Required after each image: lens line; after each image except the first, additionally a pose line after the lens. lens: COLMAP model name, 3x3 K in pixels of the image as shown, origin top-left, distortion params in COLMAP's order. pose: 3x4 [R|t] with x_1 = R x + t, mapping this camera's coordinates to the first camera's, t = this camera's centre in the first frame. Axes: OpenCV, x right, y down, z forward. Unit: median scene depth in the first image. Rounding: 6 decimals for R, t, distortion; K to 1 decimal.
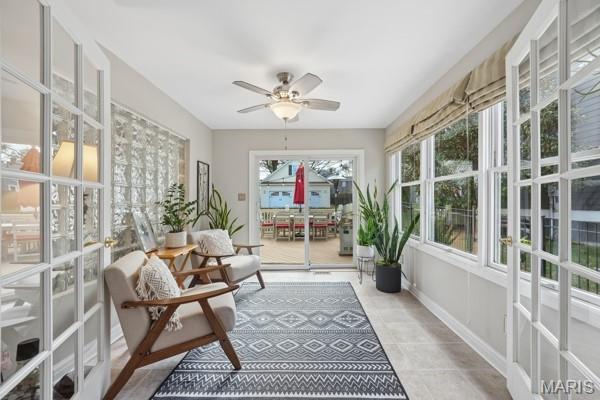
lens RADIAL K [[230.3, 0, 302.5], [0, 230.3, 202.2], [0, 0, 1]] dist [-0.002858, -0.000294]
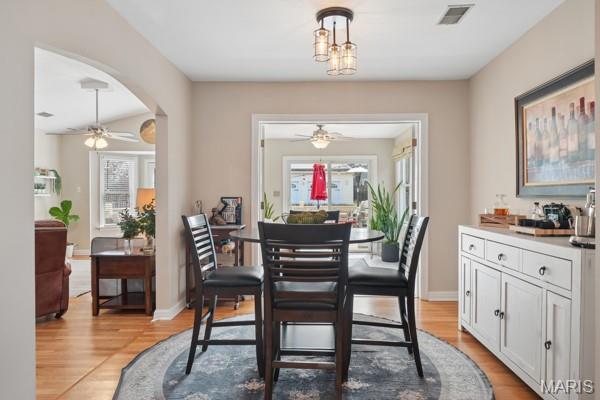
lens RADIAL K [[375.5, 0, 311.5], [0, 375.5, 204.0], [0, 0, 1]] dist [0.025880, -0.000953]
pose [[0.999986, 0.002111, 0.004777, -0.090073], [-0.002199, 0.999825, 0.018577, -0.006796], [-0.004737, -0.018587, 0.999816, -1.005770]]
